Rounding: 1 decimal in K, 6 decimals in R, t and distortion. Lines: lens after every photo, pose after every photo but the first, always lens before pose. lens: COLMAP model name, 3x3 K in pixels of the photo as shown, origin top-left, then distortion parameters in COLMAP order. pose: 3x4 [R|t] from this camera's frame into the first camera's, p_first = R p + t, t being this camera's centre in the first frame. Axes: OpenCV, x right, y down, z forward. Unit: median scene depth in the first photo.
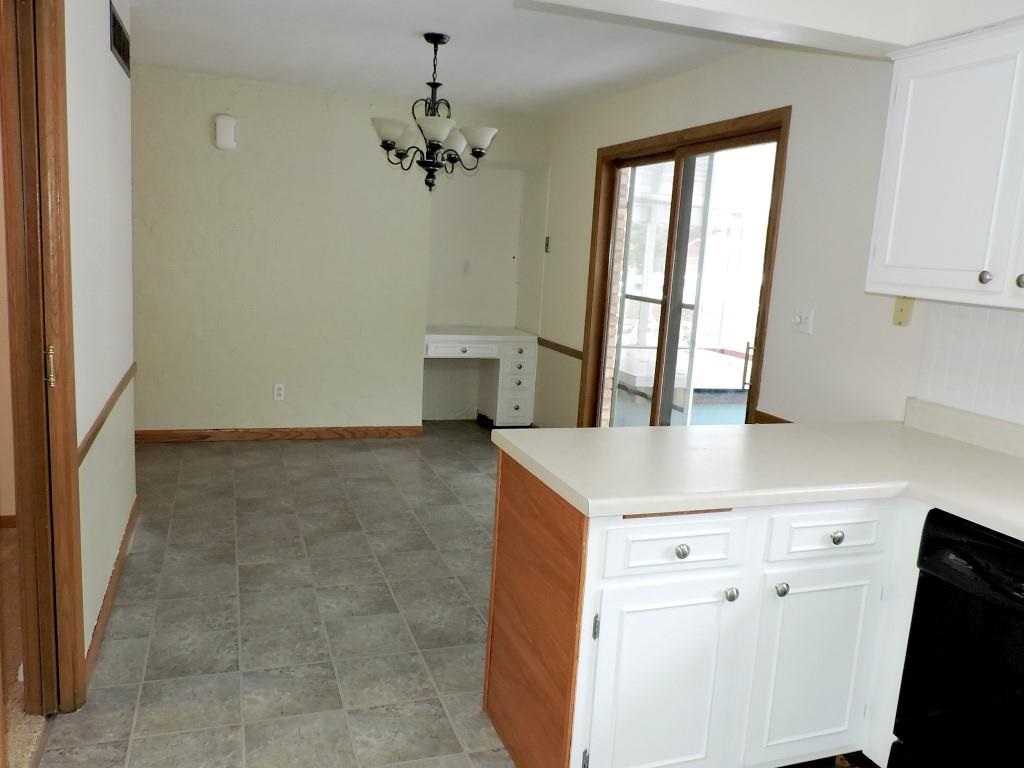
lens RADIAL K [[788.7, 0, 513.6], [0, 788.7, 386.7], [0, 0, 1]] dist [-0.015132, -0.006385]
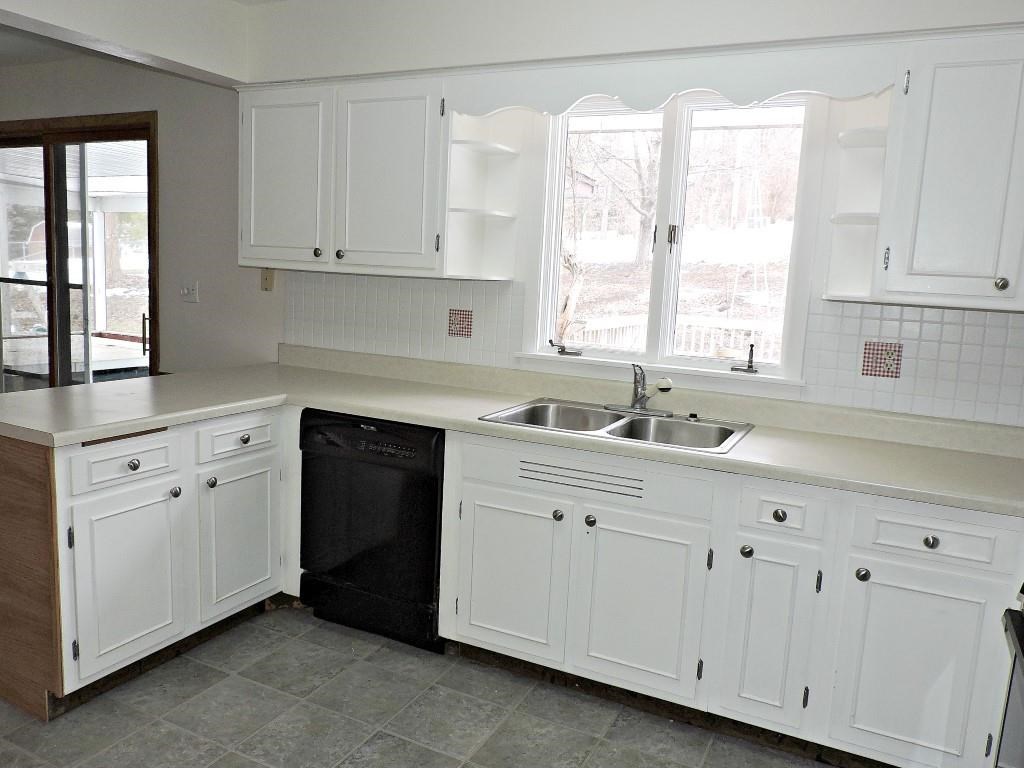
lens RADIAL K [[788.7, 0, 513.6], [0, 788.7, 386.7], [0, 0, 1]] dist [-0.015132, -0.006385]
pose [[0.721144, -0.123800, 0.681634, -0.171875], [0.110301, 0.991871, 0.063451, 0.057647], [-0.683948, 0.029428, 0.728937, -0.321809]]
